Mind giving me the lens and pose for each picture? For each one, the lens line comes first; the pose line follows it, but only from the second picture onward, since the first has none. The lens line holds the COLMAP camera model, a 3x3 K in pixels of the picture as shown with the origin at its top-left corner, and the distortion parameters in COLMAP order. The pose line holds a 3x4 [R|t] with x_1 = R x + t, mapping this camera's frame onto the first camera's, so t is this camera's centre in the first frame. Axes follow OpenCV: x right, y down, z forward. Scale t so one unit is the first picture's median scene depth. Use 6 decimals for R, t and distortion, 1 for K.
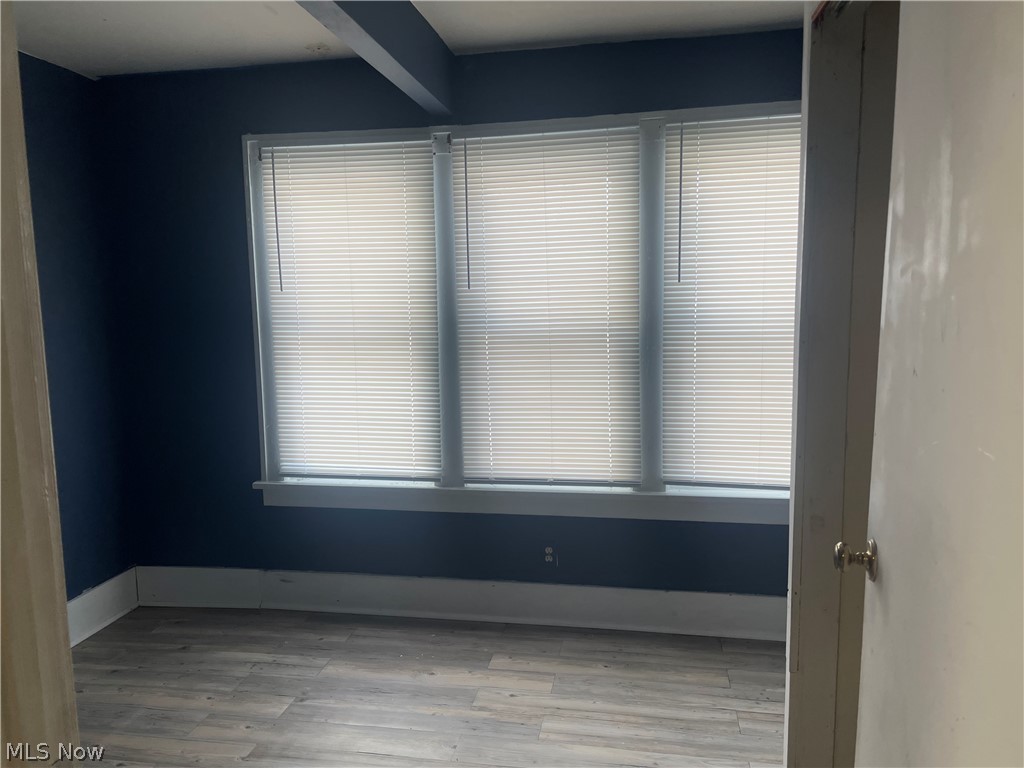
lens RADIAL K [[761.0, 0, 507.8], [0, 761.0, 388.3], [0, 0, 1]] dist [0.076554, -0.098180]
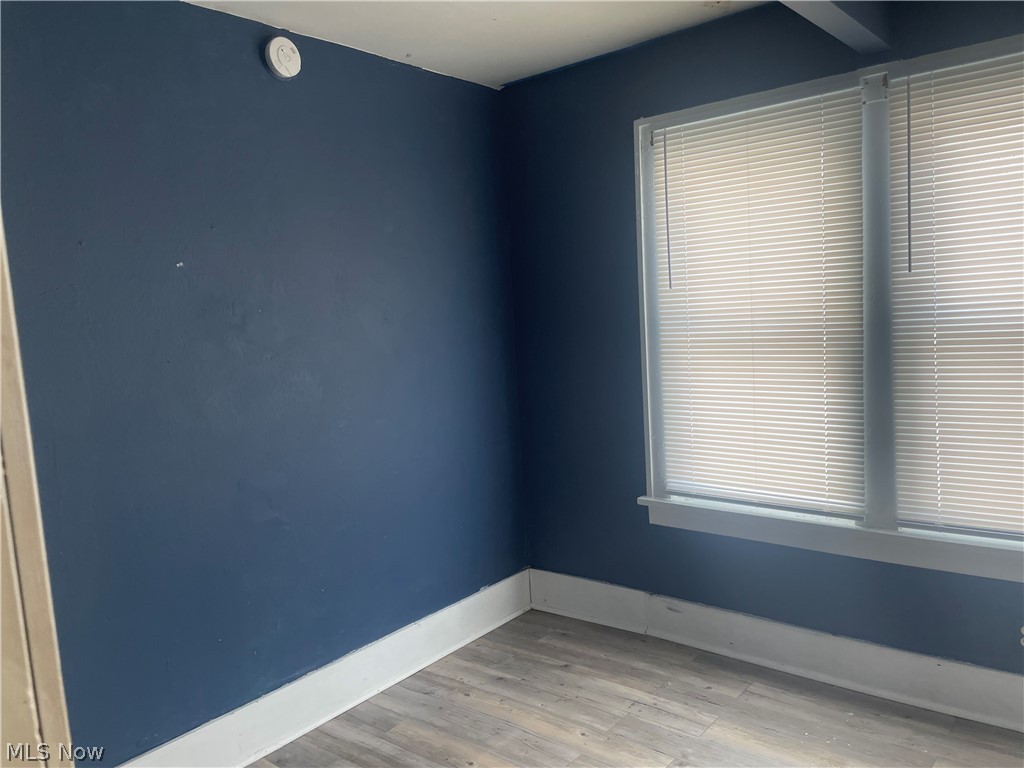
lens RADIAL K [[761.0, 0, 507.8], [0, 761.0, 388.3], [0, 0, 1]] dist [0.076554, -0.098180]
pose [[0.864210, 0.017624, -0.502823, -0.008343], [-0.015819, 0.999844, 0.007856, -0.014197], [0.502883, 0.001165, 0.864354, 0.133720]]
